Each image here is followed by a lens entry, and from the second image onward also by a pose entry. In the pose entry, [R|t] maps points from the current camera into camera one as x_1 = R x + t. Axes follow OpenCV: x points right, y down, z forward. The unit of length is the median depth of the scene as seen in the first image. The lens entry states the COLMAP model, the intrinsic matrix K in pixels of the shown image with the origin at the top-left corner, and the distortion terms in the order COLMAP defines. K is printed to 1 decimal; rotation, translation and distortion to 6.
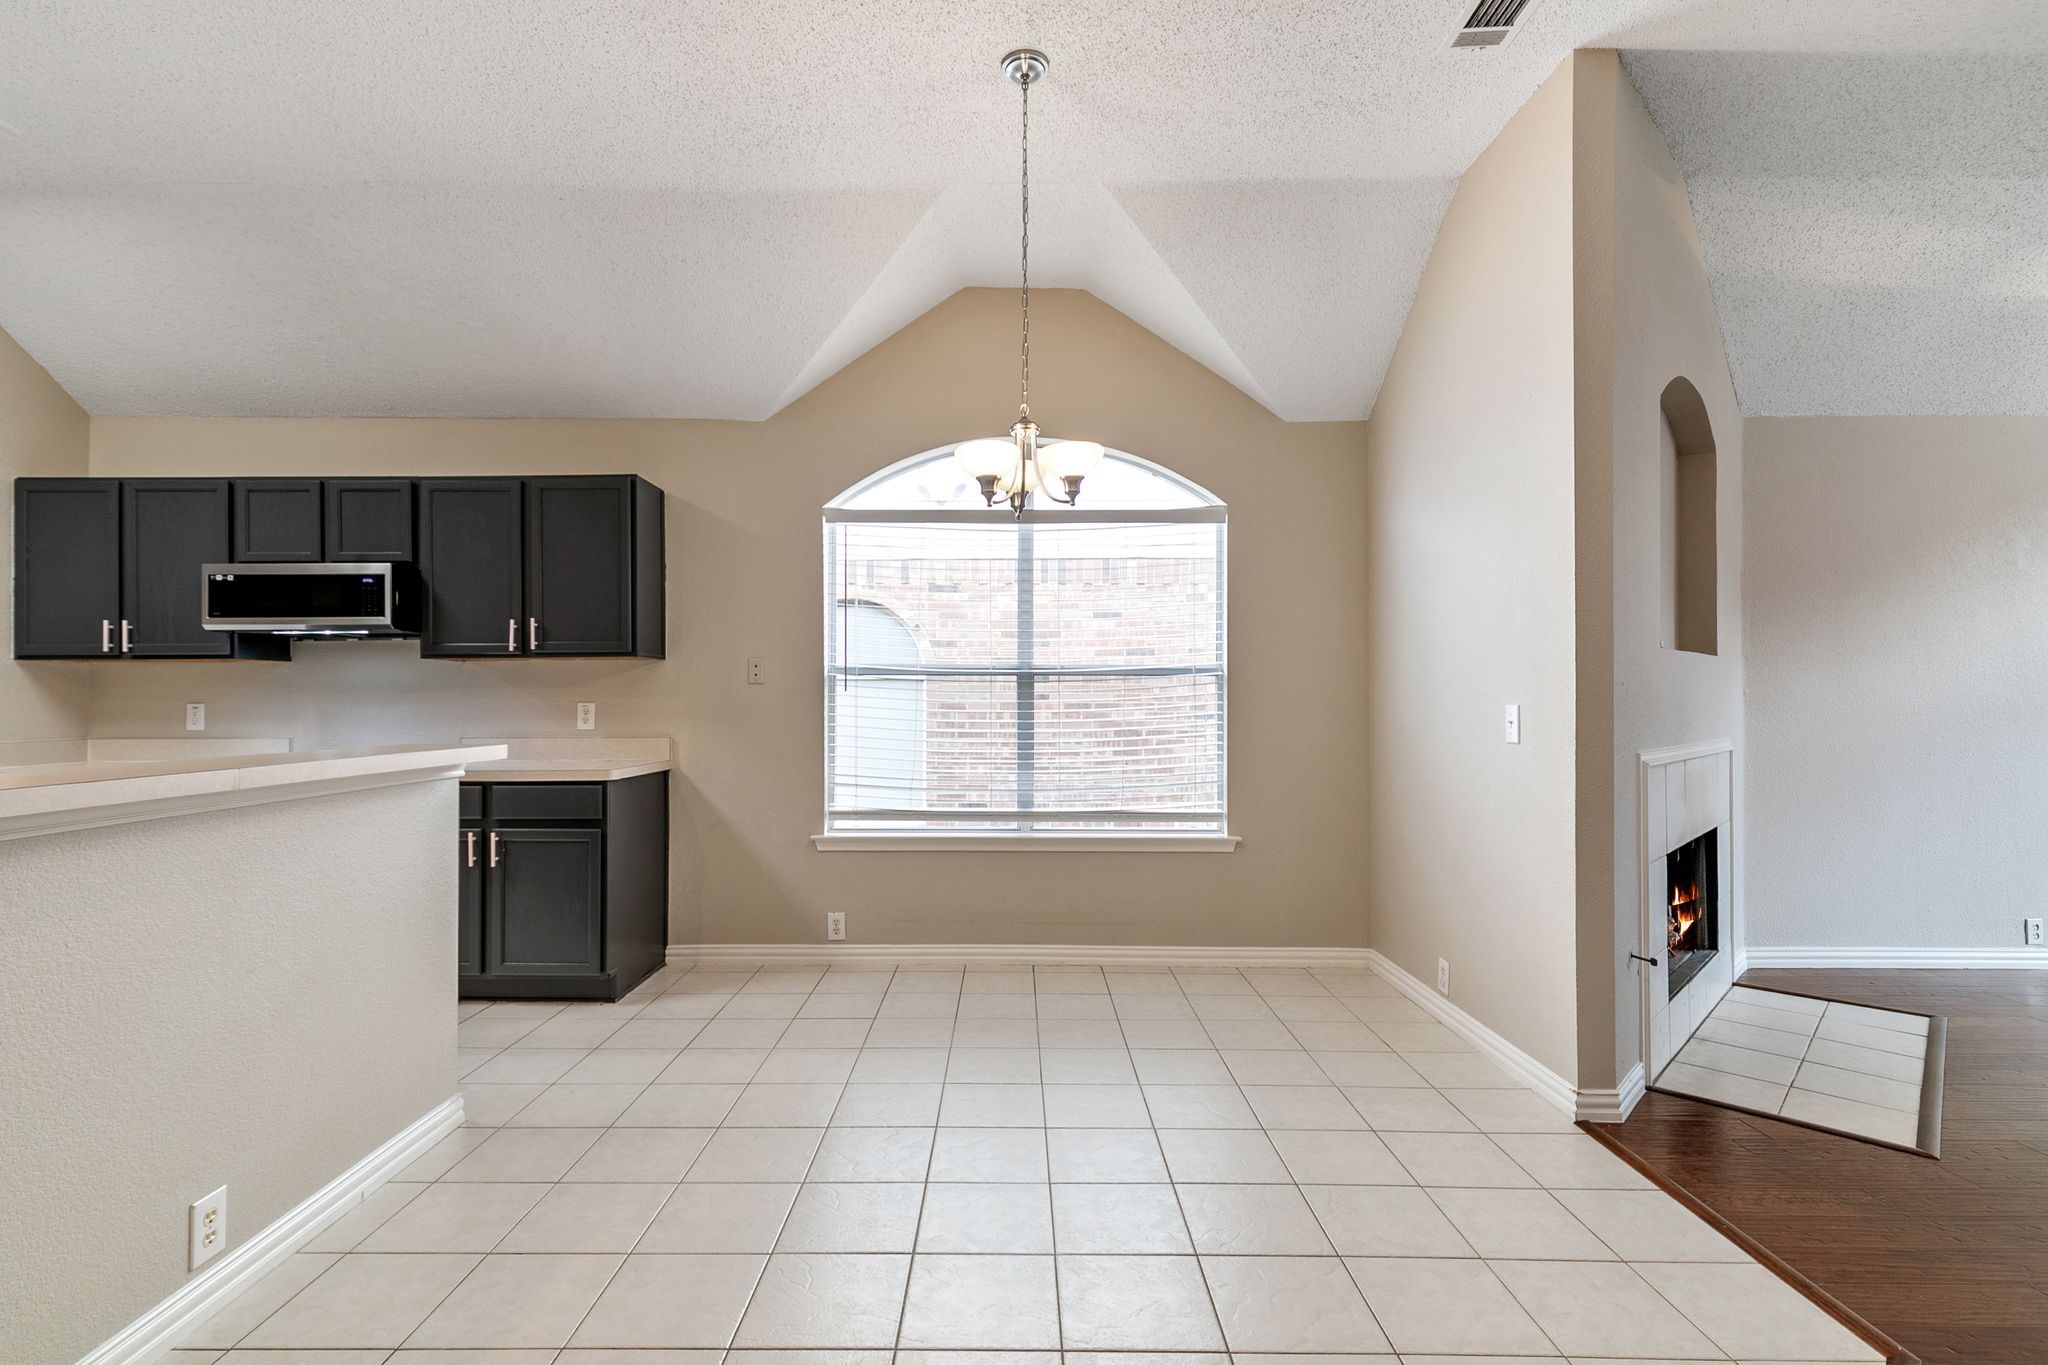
lens RADIAL K [[949.6, 0, 1010.0], [0, 949.6, 696.5], [0, 0, 1]] dist [0.002212, -0.000372]
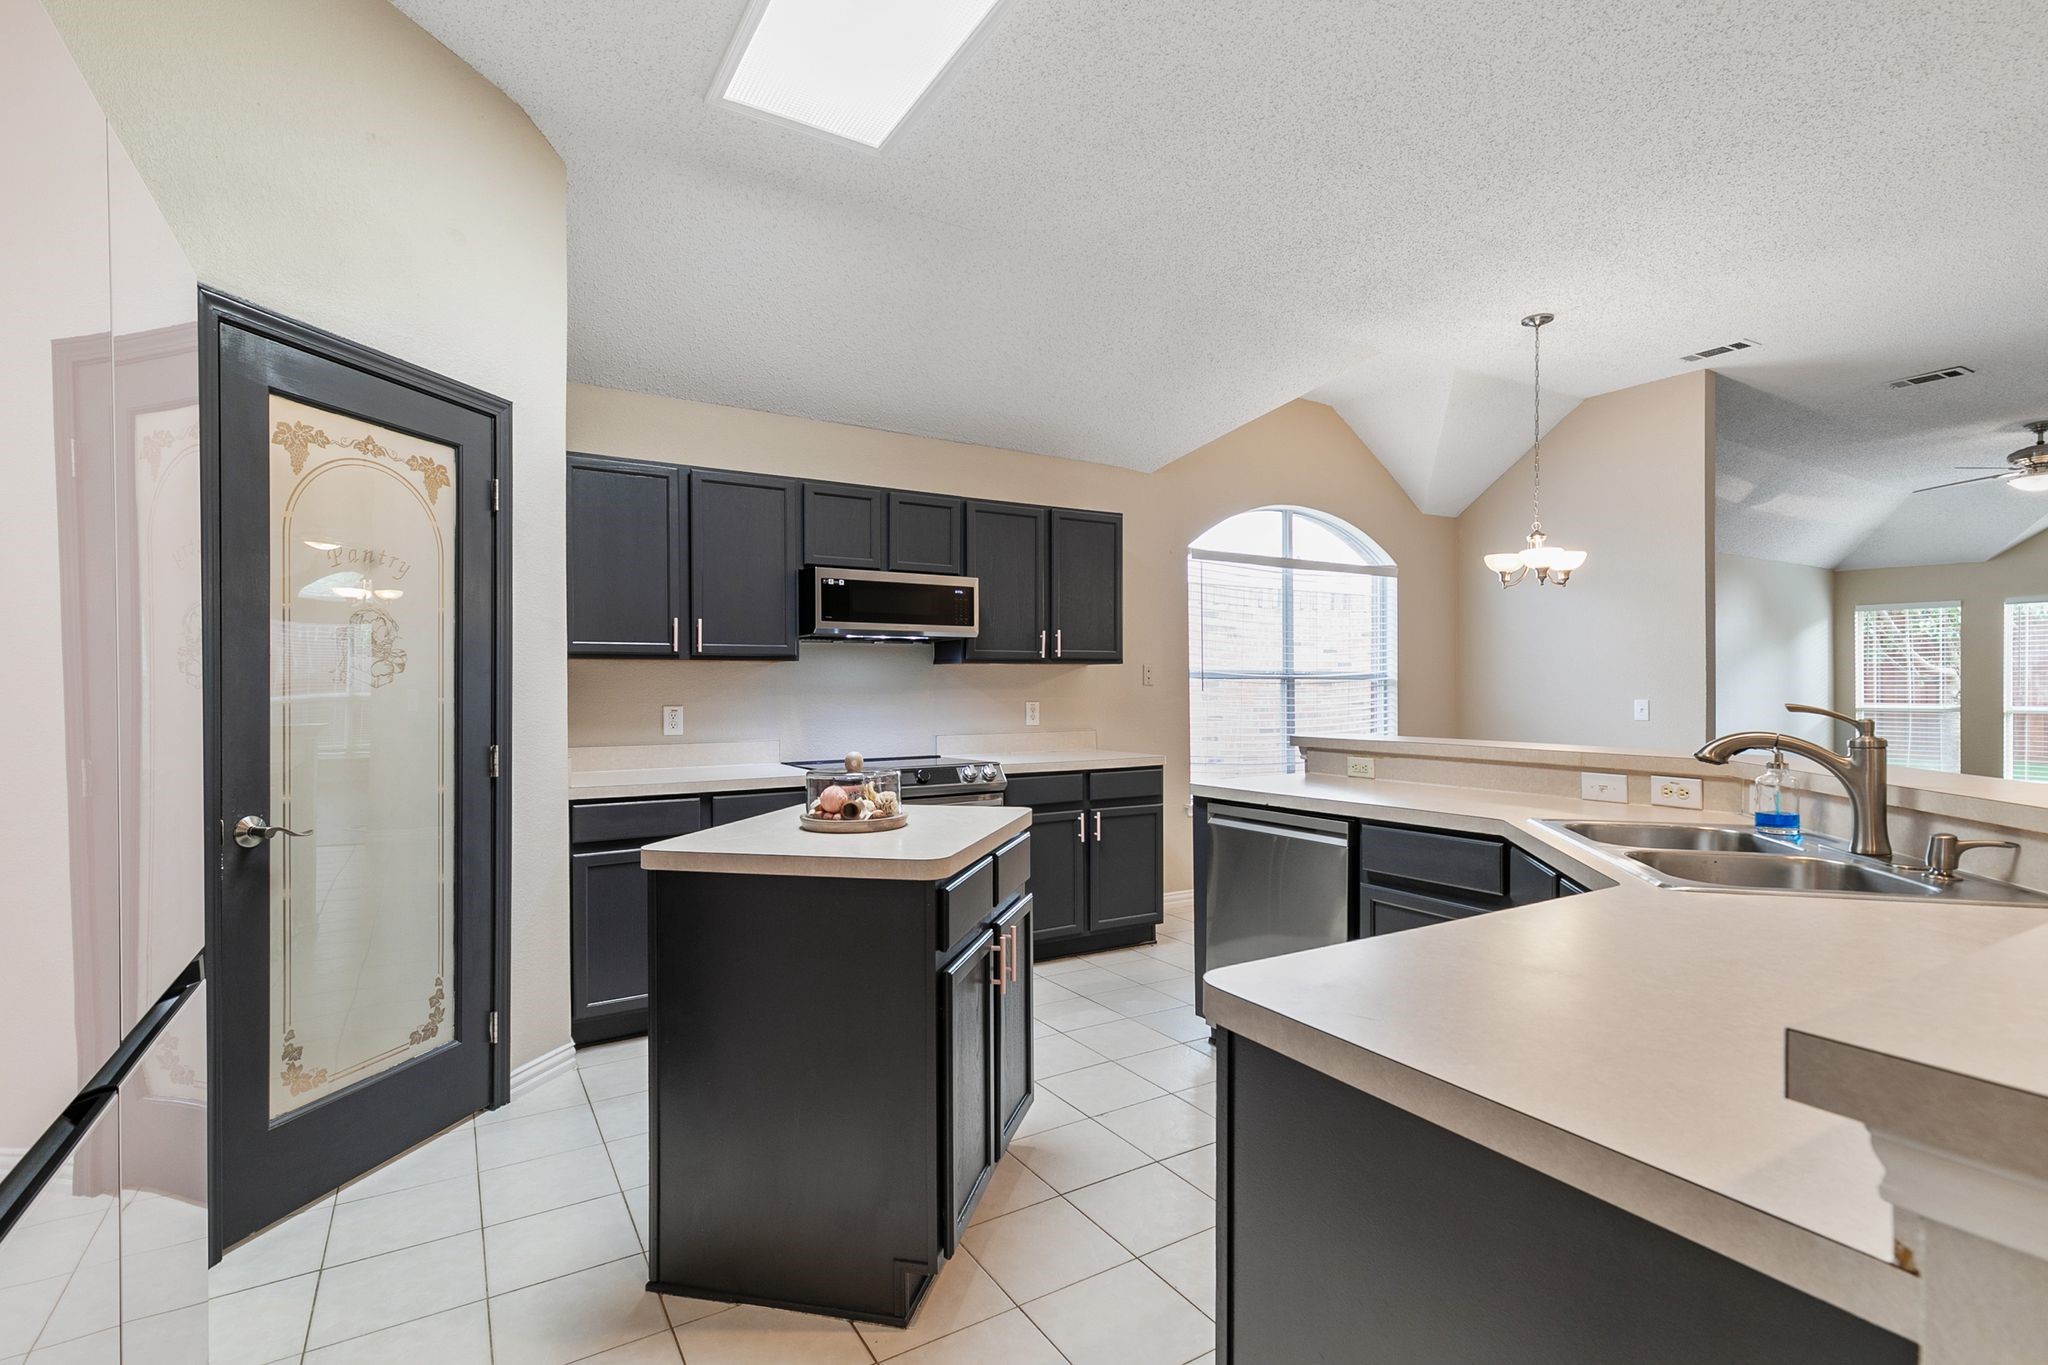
lens RADIAL K [[949.6, 0, 1010.0], [0, 949.6, 696.5], [0, 0, 1]] dist [0.002212, -0.000372]
pose [[0.854732, -0.007147, 0.519020, -1.128793], [0.001453, 0.999934, 0.011376, -0.013537], [-0.519067, -0.008970, 0.854686, 0.035828]]
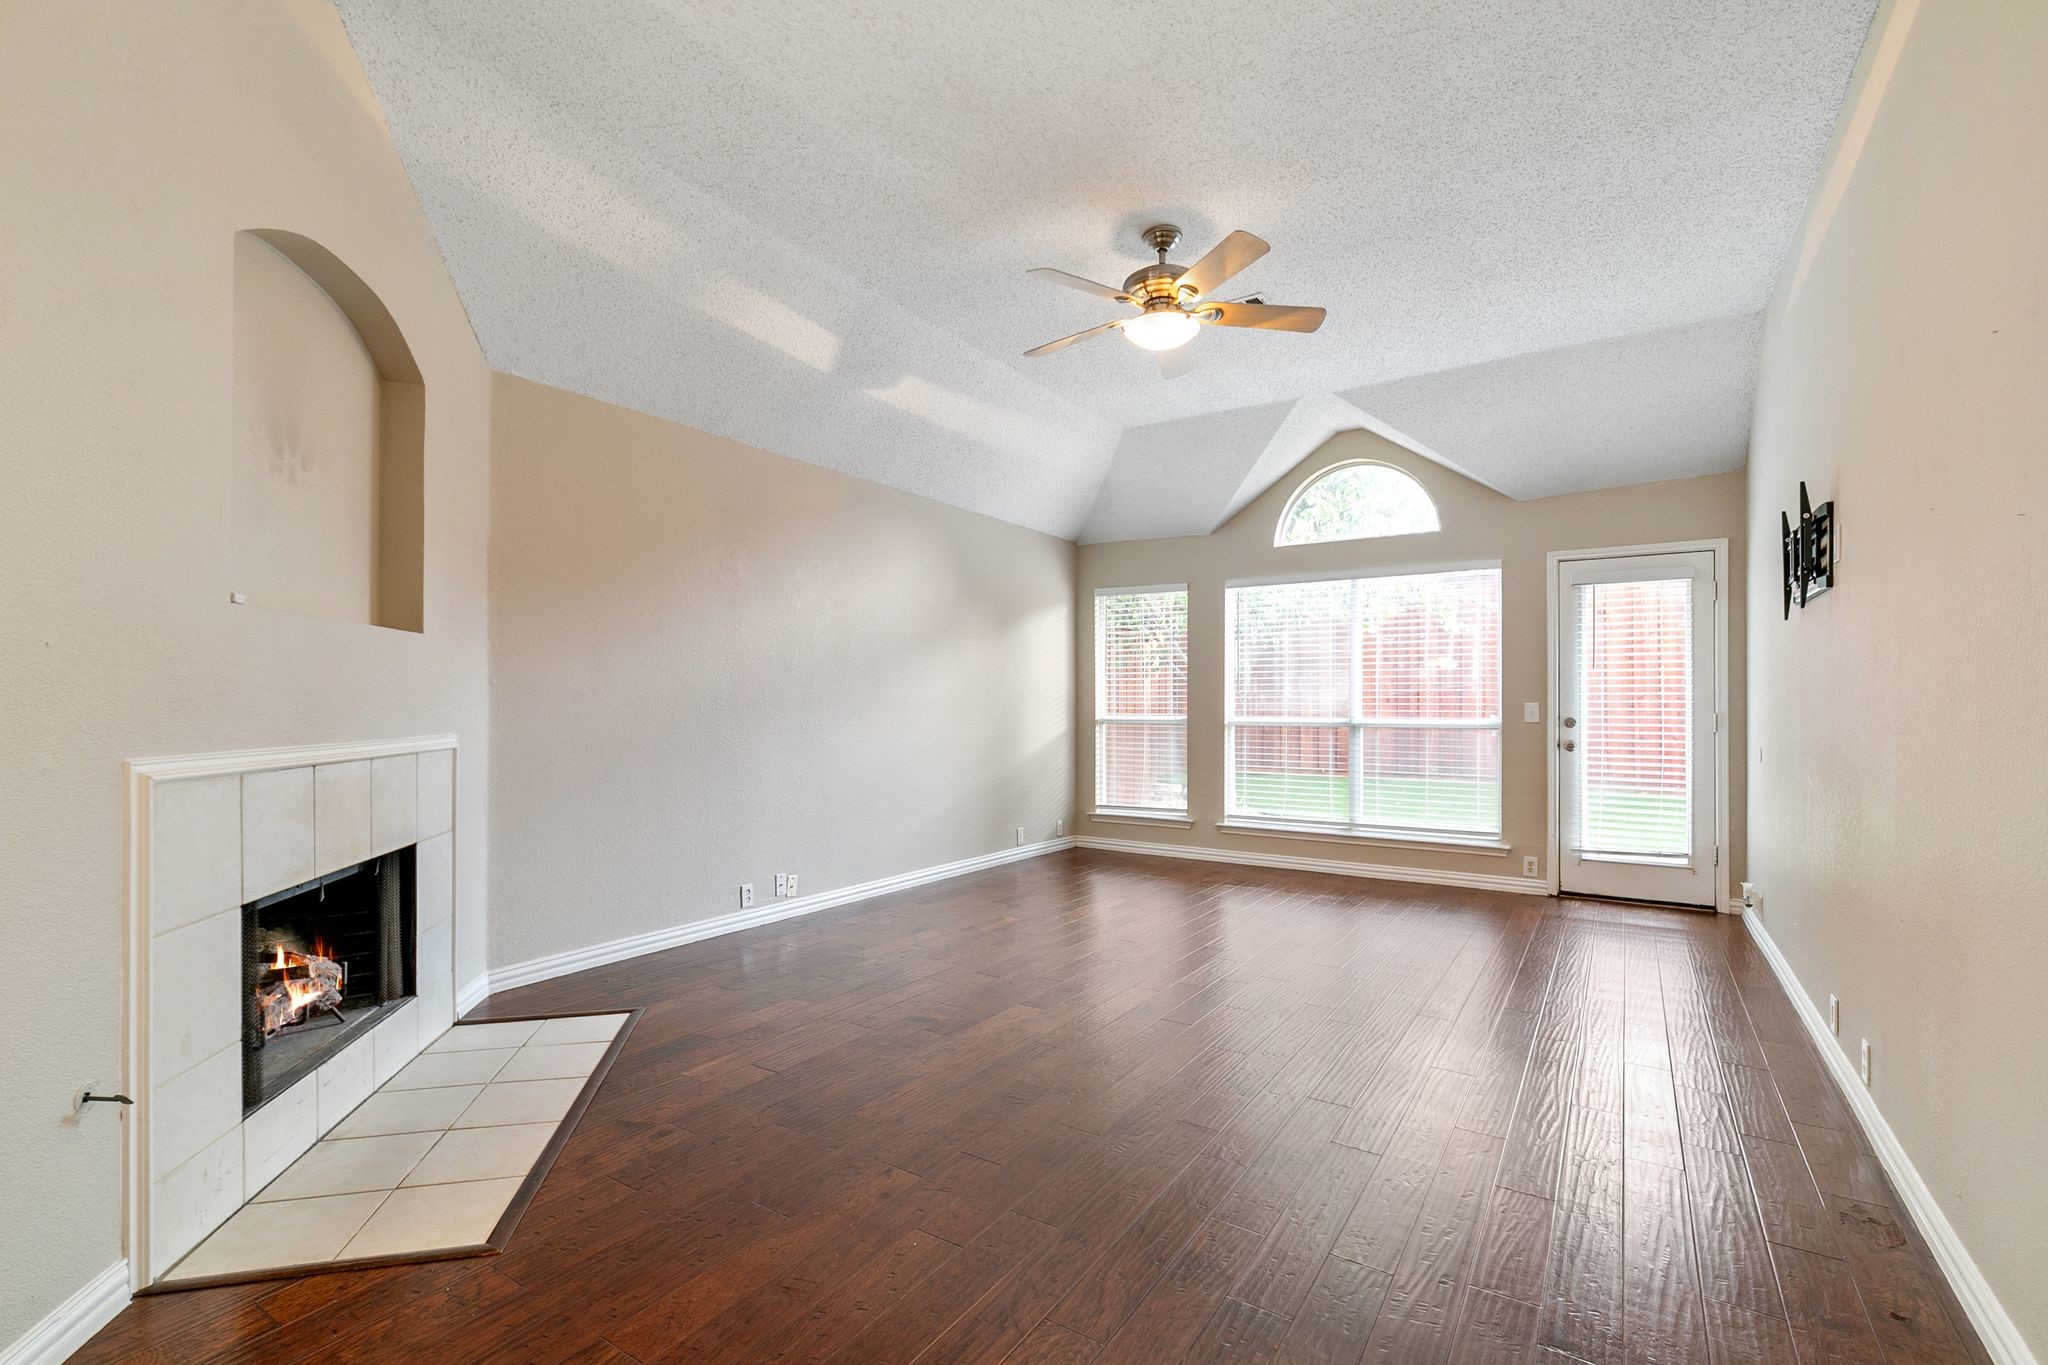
lens RADIAL K [[914.0, 0, 1027.9], [0, 914.0, 699.1], [0, 0, 1]] dist [0.001621, 0.000148]
pose [[0.535826, 0.005656, 0.844309, 0.327368], [-0.003421, 0.999984, -0.004528, 0.014445], [-0.844321, -0.000462, 0.535837, 0.126366]]
